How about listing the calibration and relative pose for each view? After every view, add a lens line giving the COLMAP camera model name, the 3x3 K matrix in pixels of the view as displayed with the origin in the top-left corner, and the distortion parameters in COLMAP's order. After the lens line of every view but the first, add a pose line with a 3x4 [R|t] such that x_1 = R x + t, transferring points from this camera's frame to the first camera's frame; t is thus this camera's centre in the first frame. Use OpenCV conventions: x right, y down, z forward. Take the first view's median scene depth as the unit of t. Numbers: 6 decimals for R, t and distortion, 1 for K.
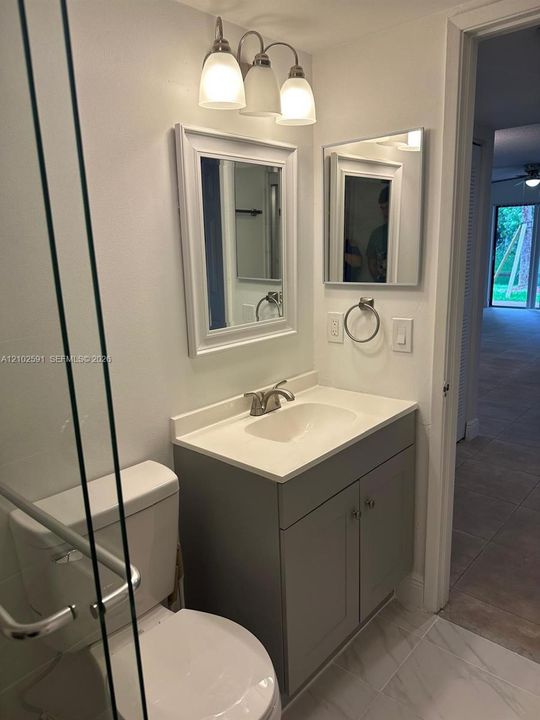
lens RADIAL K [[504.9, 0, 271.8], [0, 504.9, 357.6], [0, 0, 1]] dist [0.025640, -0.038056]
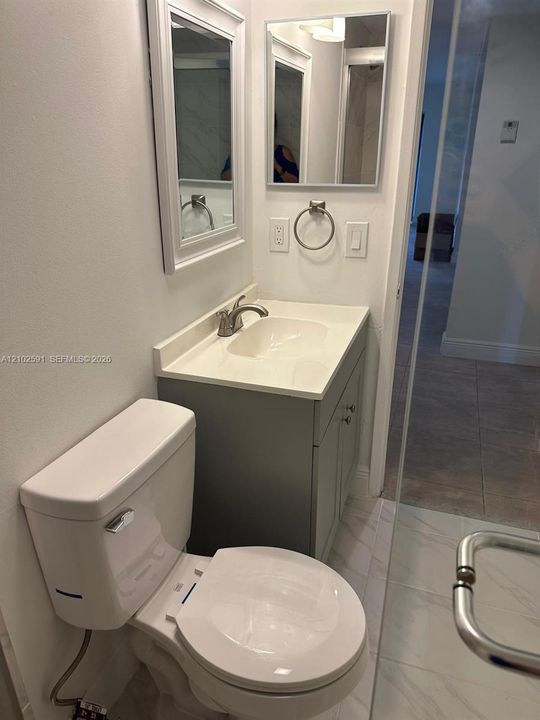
lens RADIAL K [[504.9, 0, 271.3], [0, 504.9, 357.2], [0, 0, 1]] dist [0.025640, -0.038056]
pose [[0.926829, -0.114608, 0.357567, -0.276102], [0.055427, 0.983607, 0.171598, 0.001532], [-0.371371, -0.139223, 0.917987, 0.126243]]
